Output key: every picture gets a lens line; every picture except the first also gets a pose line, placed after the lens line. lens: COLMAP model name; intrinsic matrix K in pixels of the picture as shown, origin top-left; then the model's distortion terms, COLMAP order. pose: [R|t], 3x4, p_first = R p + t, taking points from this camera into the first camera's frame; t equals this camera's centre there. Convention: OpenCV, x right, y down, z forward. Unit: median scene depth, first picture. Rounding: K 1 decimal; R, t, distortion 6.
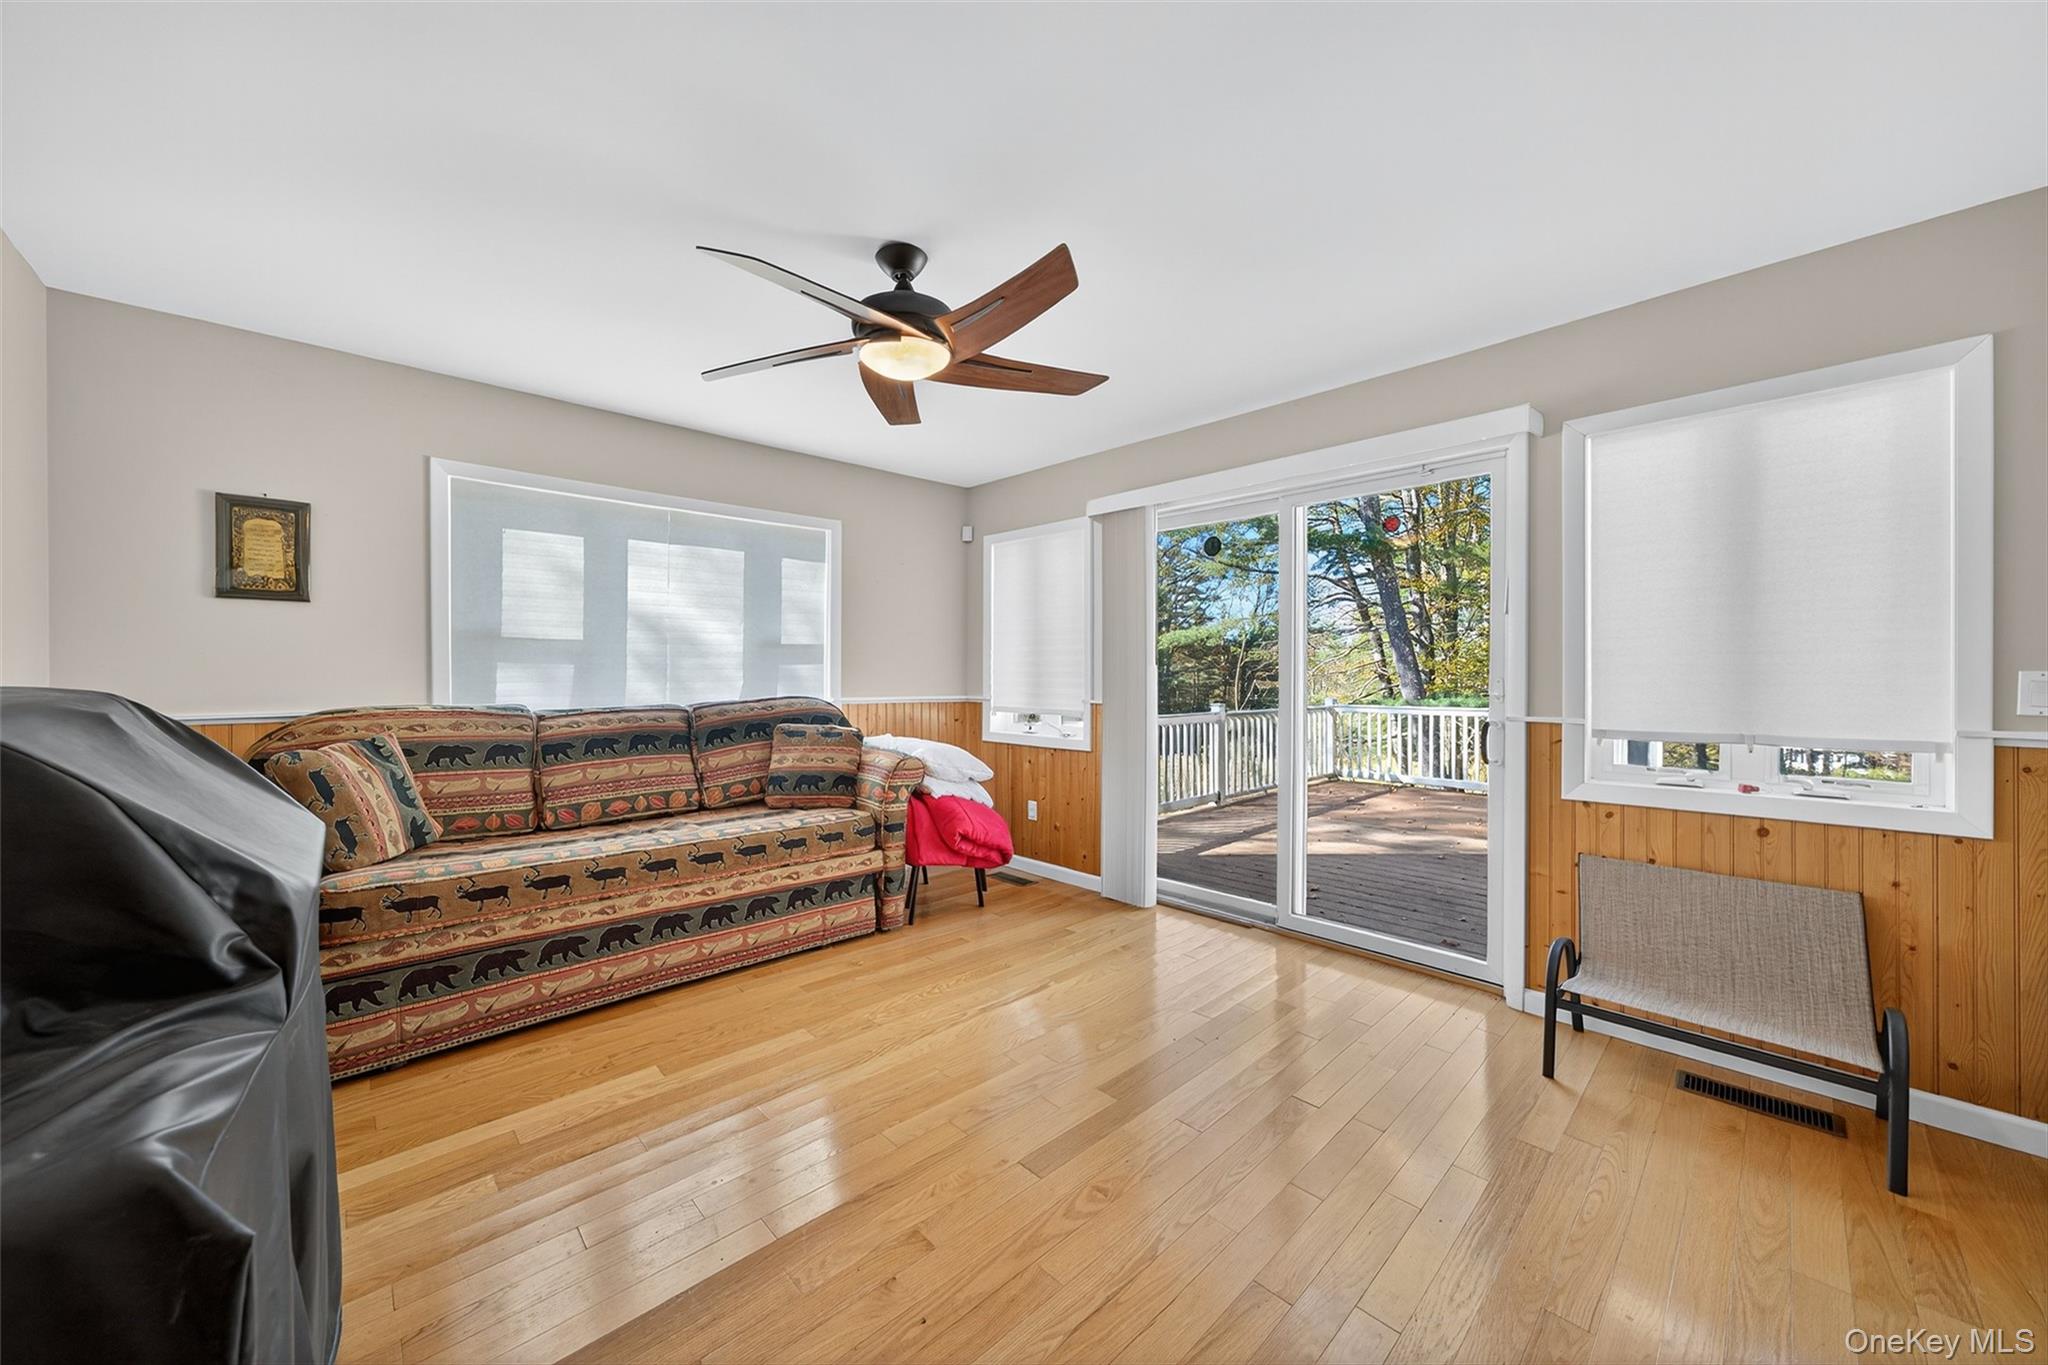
lens RADIAL K [[750.3, 0, 1014.7], [0, 750.3, 672.3], [0, 0, 1]] dist [-0.015820, 0.000051]
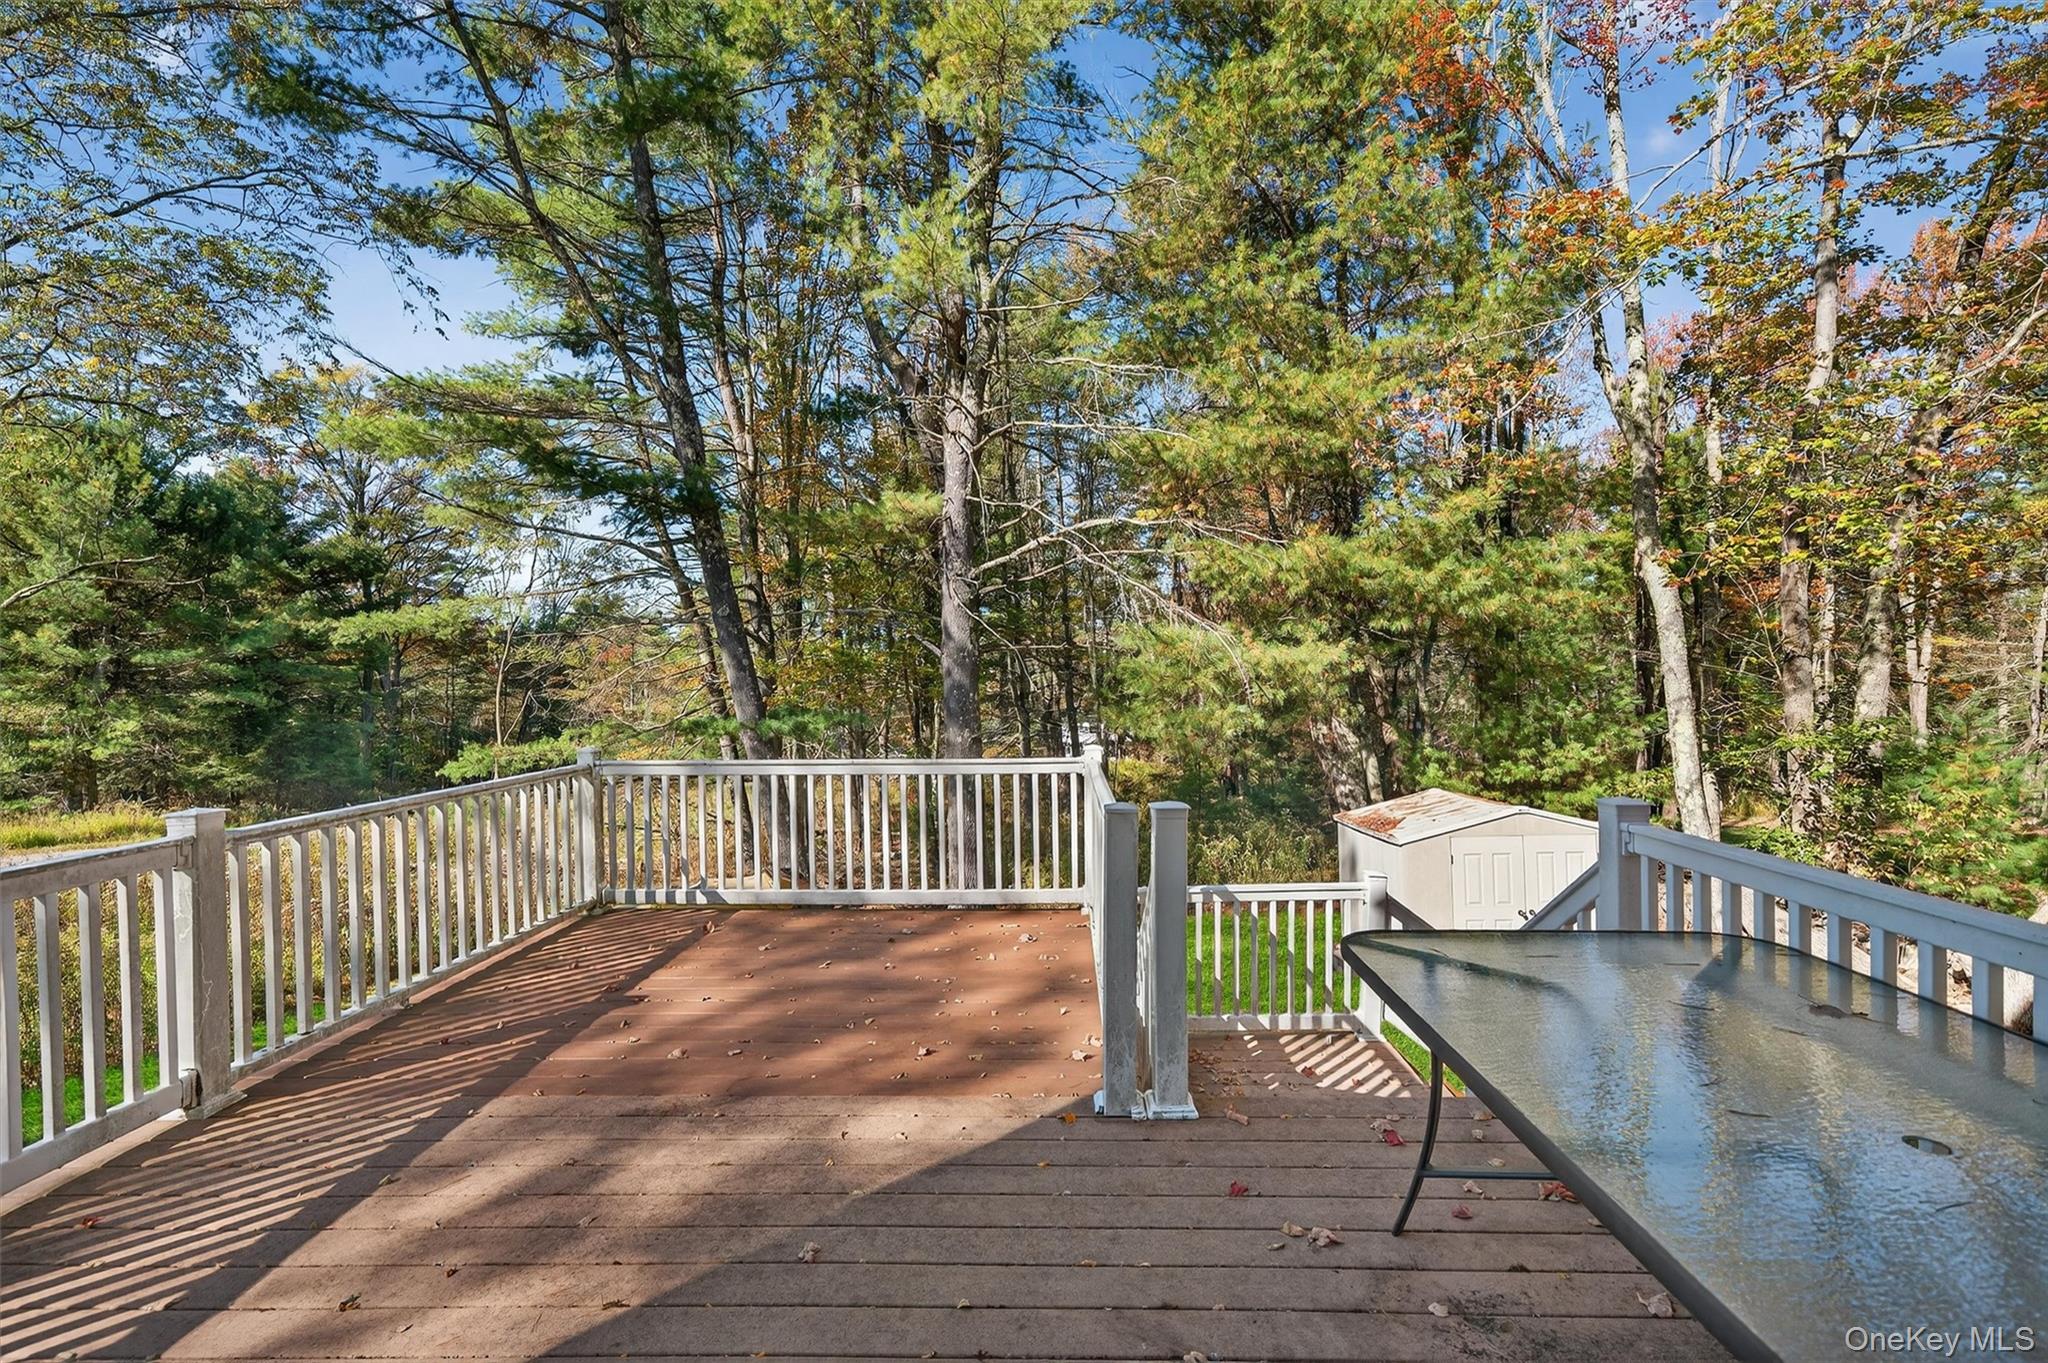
lens RADIAL K [[836.7, 0, 1024.0], [0, 836.7, 681.5], [0, 0, 1]] dist [0.003151, 0.000861]
pose [[0.694105, -0.017315, 0.719666, 0.119632], [0.008911, 0.999841, 0.015461, -0.008382], [-0.719819, -0.004319, 0.694149, 0.218371]]
